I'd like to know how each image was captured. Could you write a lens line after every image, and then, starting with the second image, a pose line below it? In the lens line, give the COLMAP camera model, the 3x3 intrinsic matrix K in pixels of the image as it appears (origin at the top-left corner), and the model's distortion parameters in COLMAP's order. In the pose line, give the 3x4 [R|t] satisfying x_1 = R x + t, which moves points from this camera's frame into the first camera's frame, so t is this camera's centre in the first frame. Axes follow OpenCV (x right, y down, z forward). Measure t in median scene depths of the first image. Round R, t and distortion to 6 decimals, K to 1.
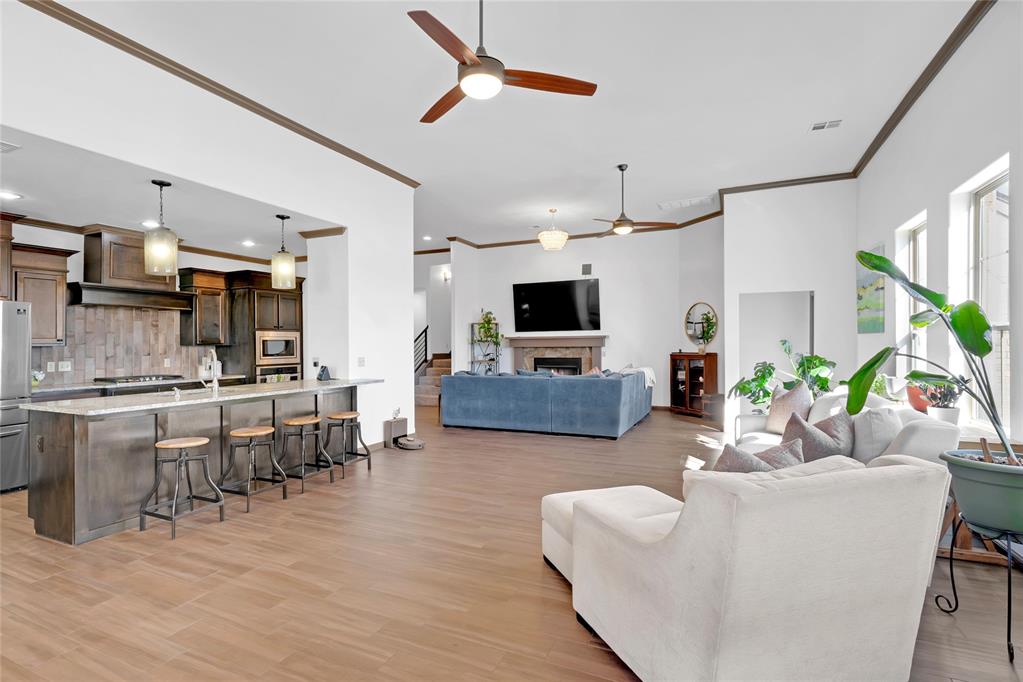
lens RADIAL K [[477.4, 0, 509.5], [0, 477.4, 343.9], [0, 0, 1]] dist [-0.003118, 0.000173]
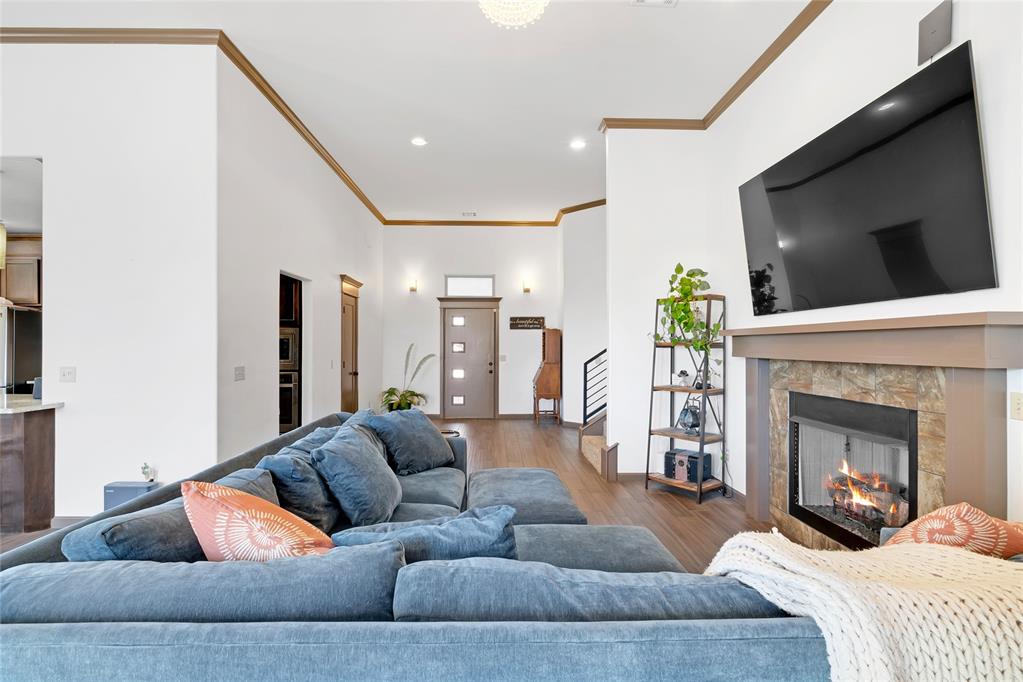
lens RADIAL K [[477.4, 0, 509.5], [0, 477.4, 343.9], [0, 0, 1]] dist [-0.003118, 0.000173]
pose [[0.436876, 0.005618, -0.899504, 0.470629], [-0.004392, 0.999982, 0.004113, -0.007493], [0.899511, 0.002153, 0.436892, 1.218054]]
